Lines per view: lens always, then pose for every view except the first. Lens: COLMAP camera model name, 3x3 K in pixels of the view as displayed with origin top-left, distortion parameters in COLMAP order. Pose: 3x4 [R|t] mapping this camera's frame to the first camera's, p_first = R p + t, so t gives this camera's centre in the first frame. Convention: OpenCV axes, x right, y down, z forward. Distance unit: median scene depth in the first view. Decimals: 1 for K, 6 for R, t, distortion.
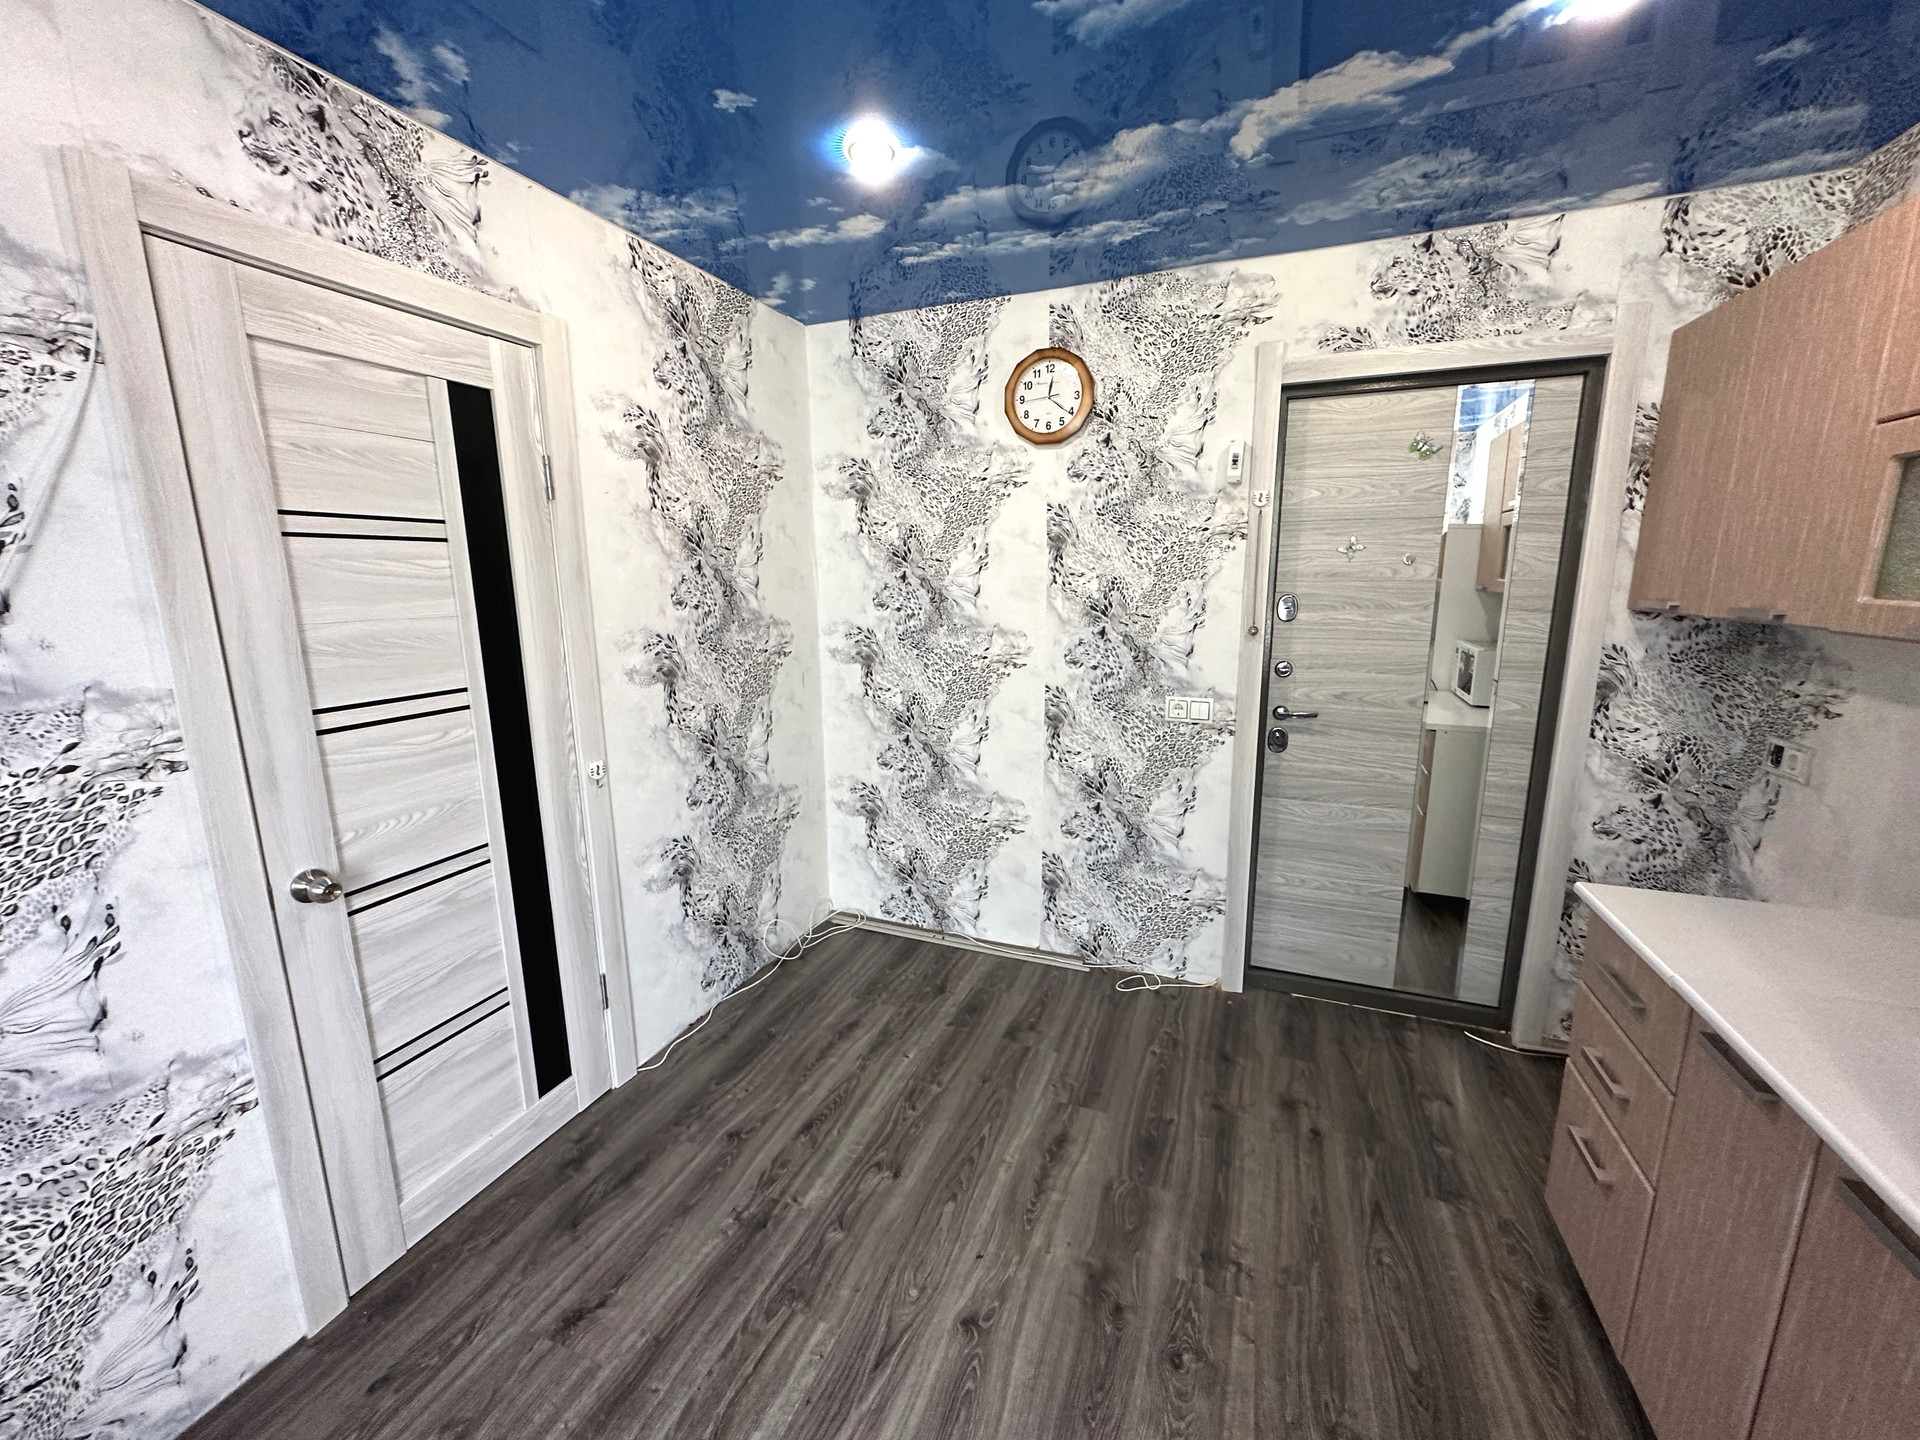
lens RADIAL K [[767.5, 0, 953.6], [0, 767.5, 718.7], [0, 0, 1]] dist [-0.001783, -0.000068]
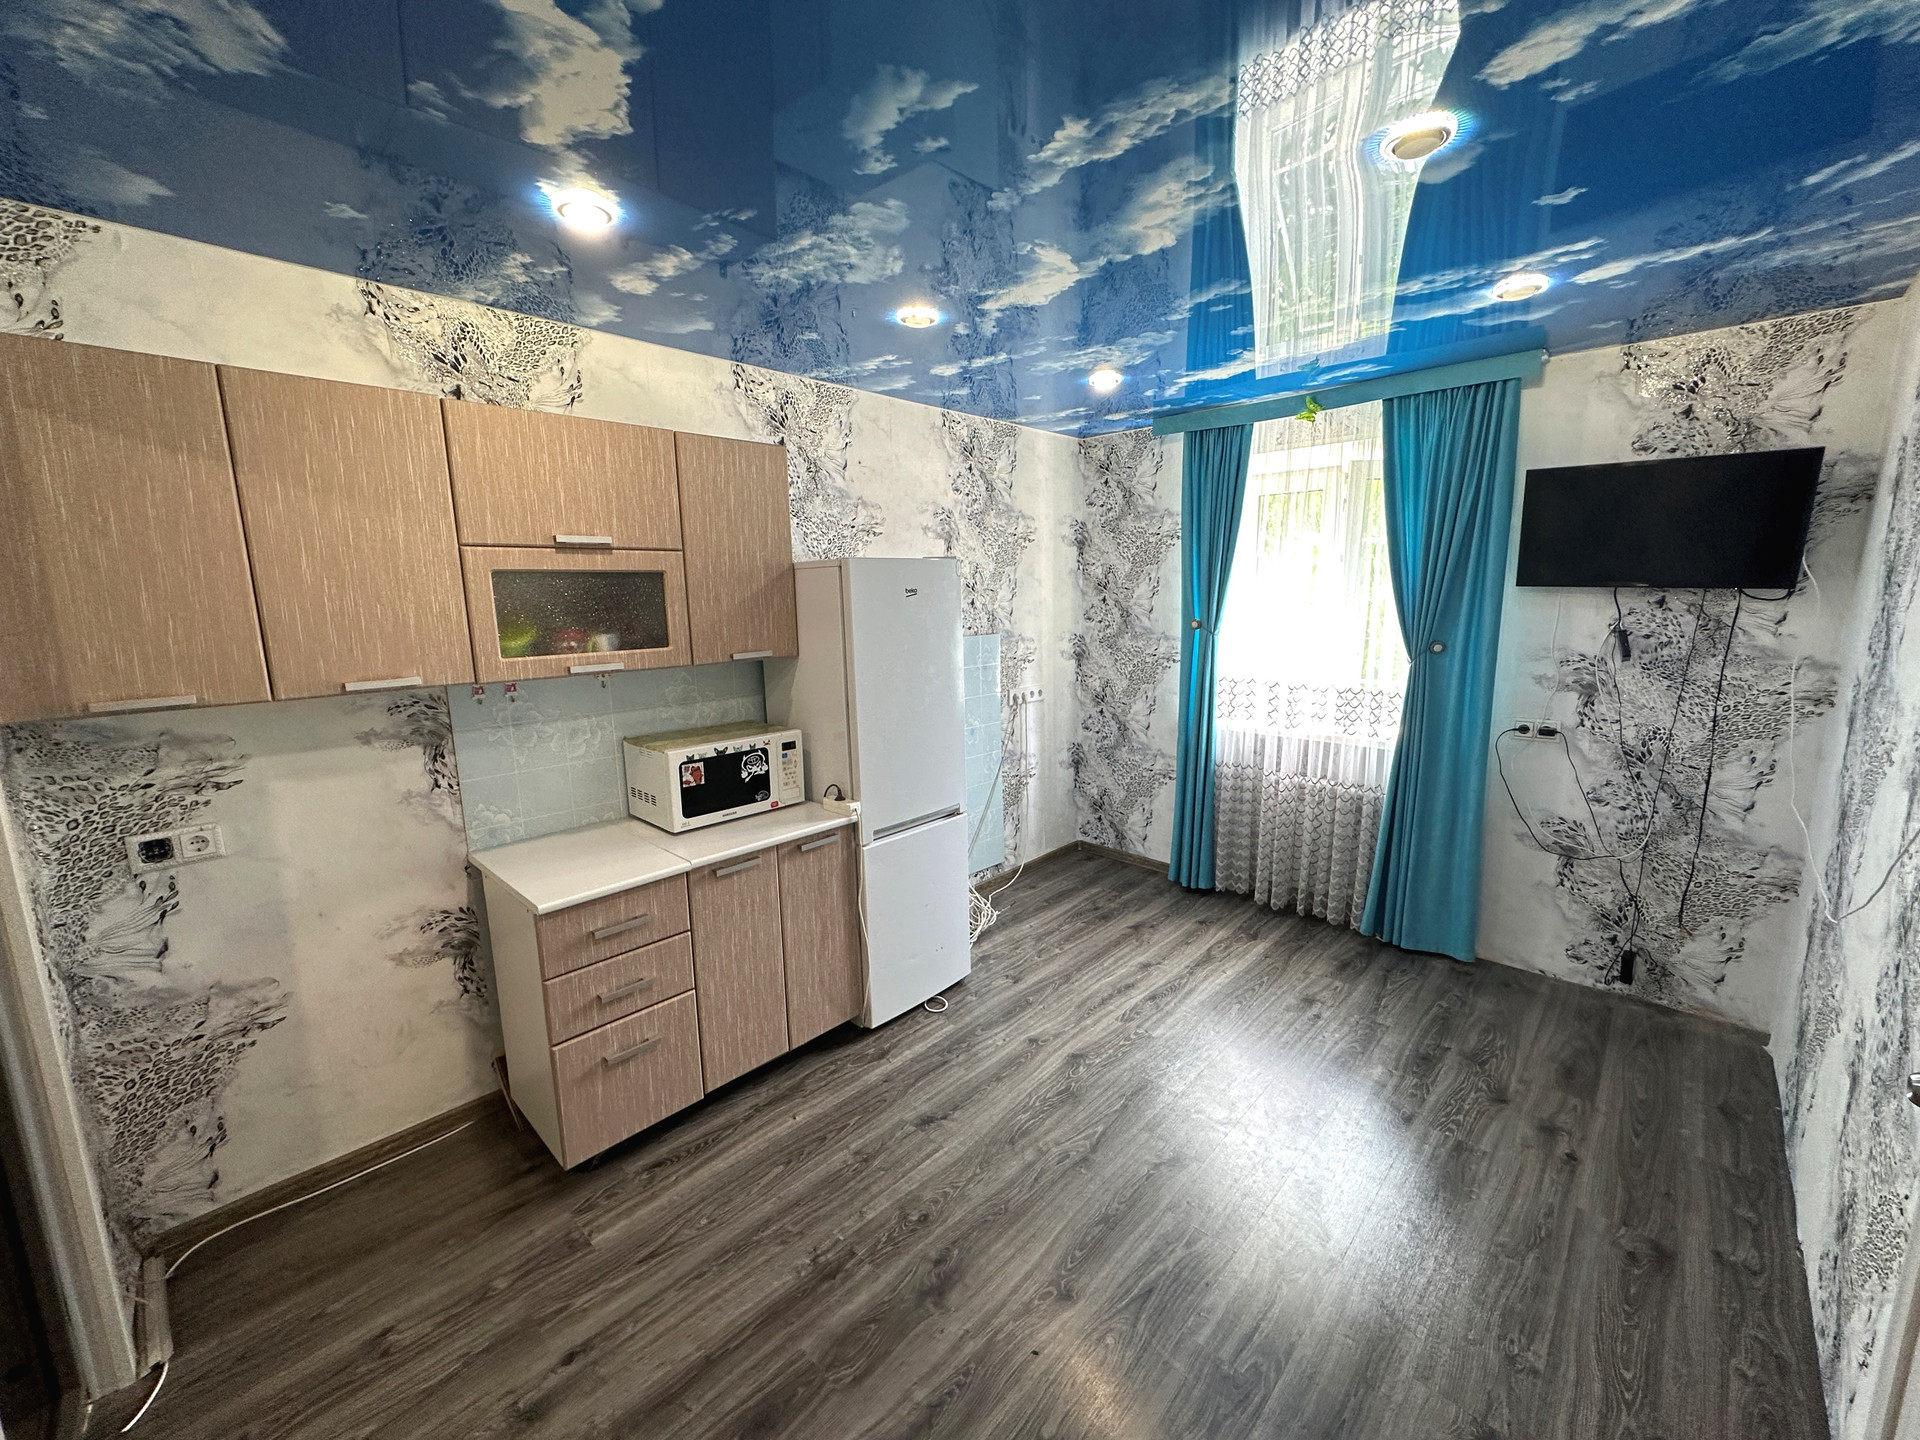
lens RADIAL K [[761.8, 0, 960.0], [0, 761.8, 720.0], [0, 0, 1]] dist [-0.001571, -0.000317]
pose [[-0.924235, -0.042416, 0.379462, -0.136553], [0.095560, 0.936488, 0.337429, -0.242697], [-0.369674, 0.348125, -0.861481, 1.042497]]
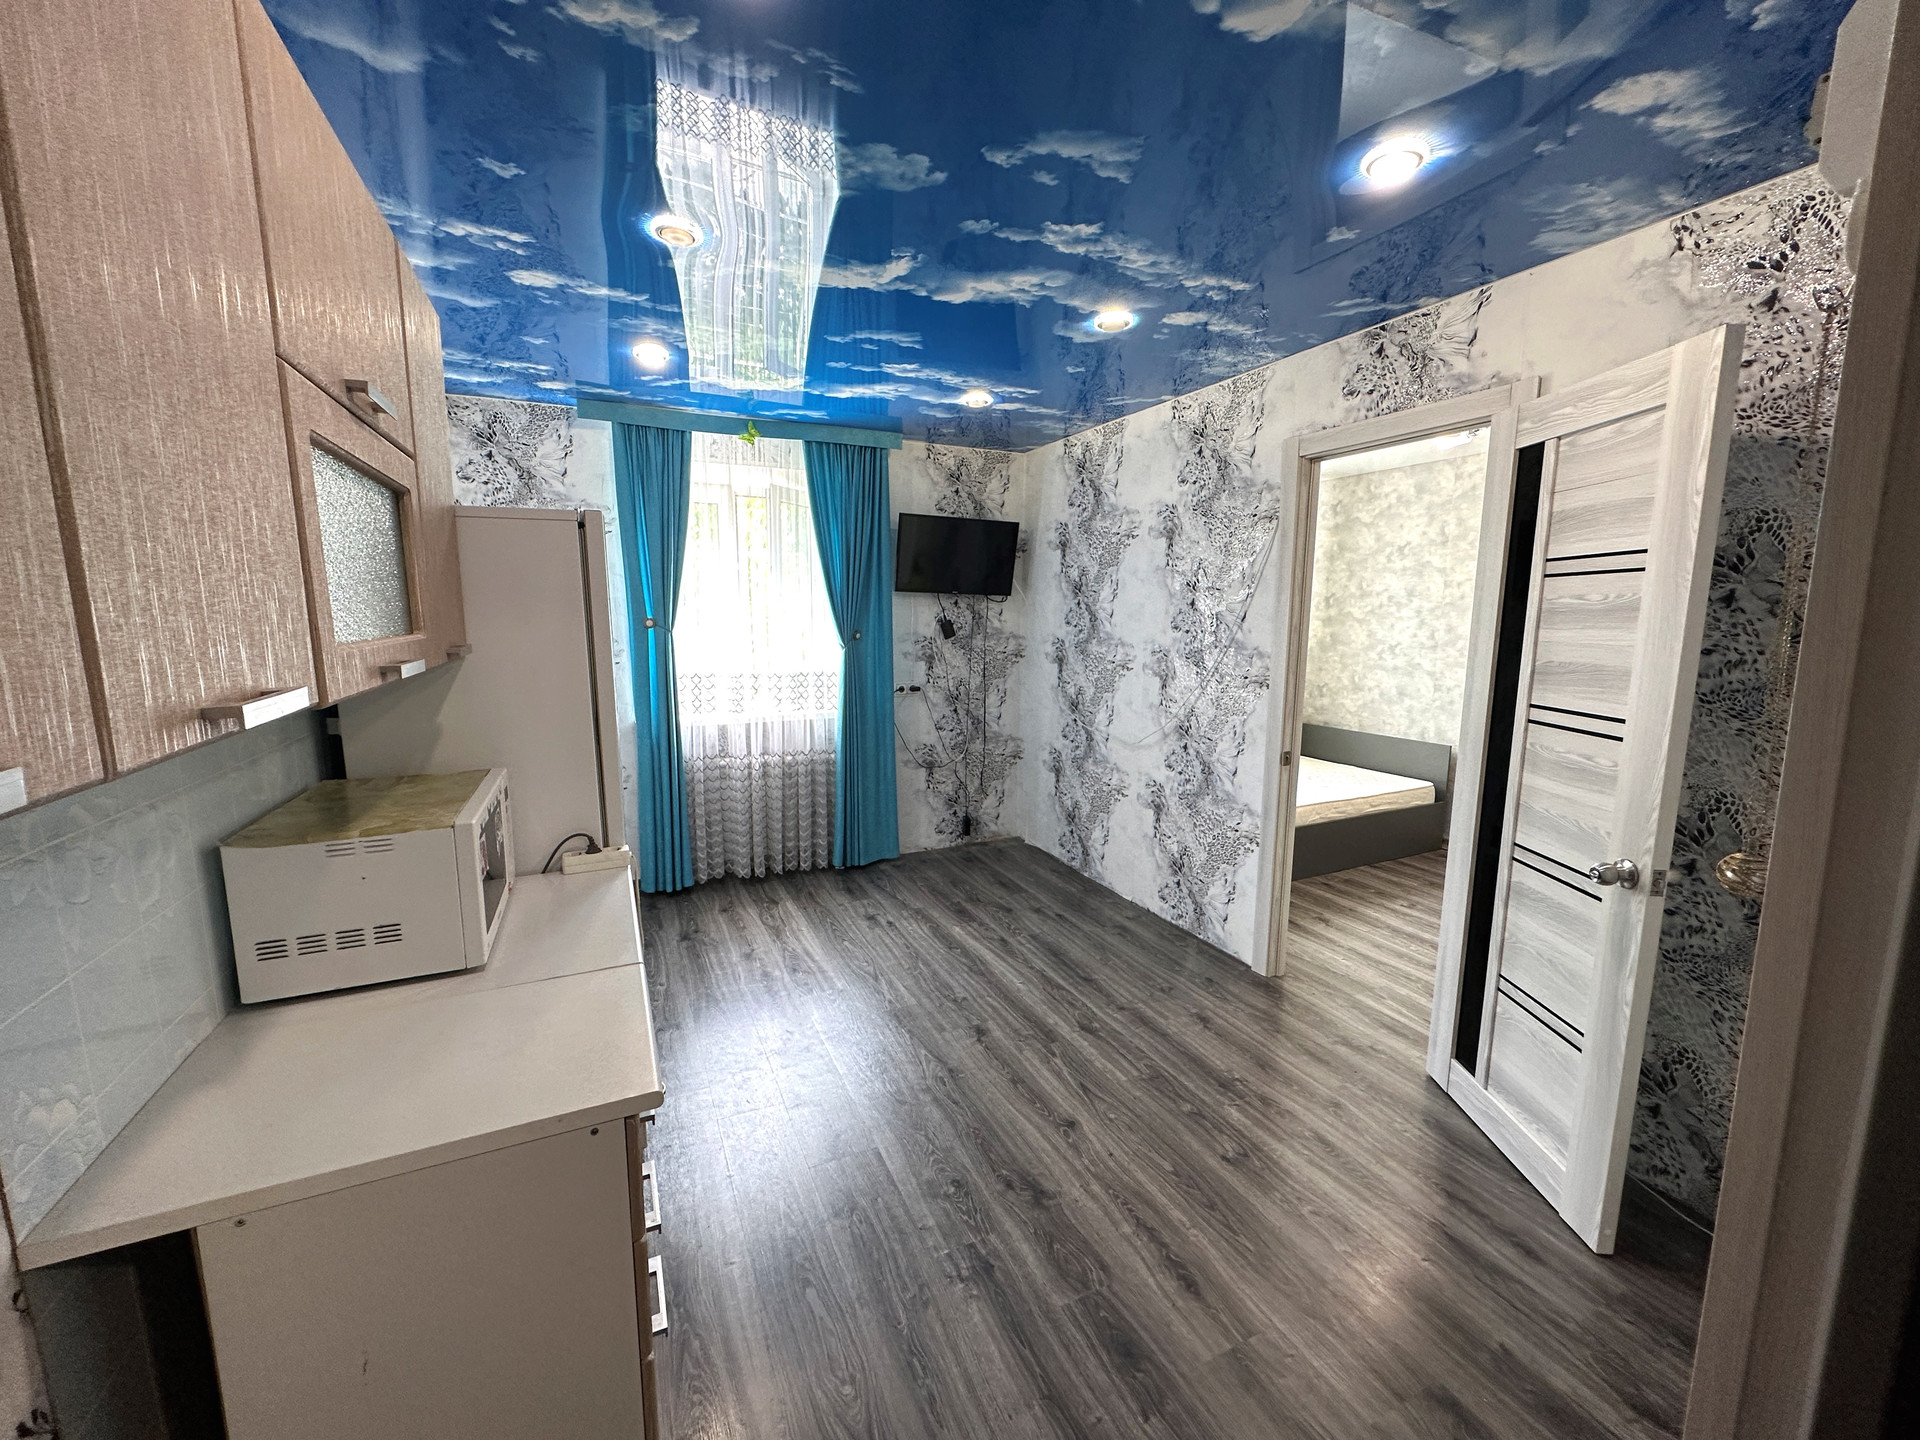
lens RADIAL K [[761.8, 0, 960.0], [0, 761.8, 720.0], [0, 0, 1]] dist [-0.001571, -0.000317]
pose [[-0.690085, 0.109712, -0.715364, 0.662834], [-0.136686, 0.950897, 0.277691, -0.179973], [0.710704, 0.289410, -0.641204, 0.932727]]
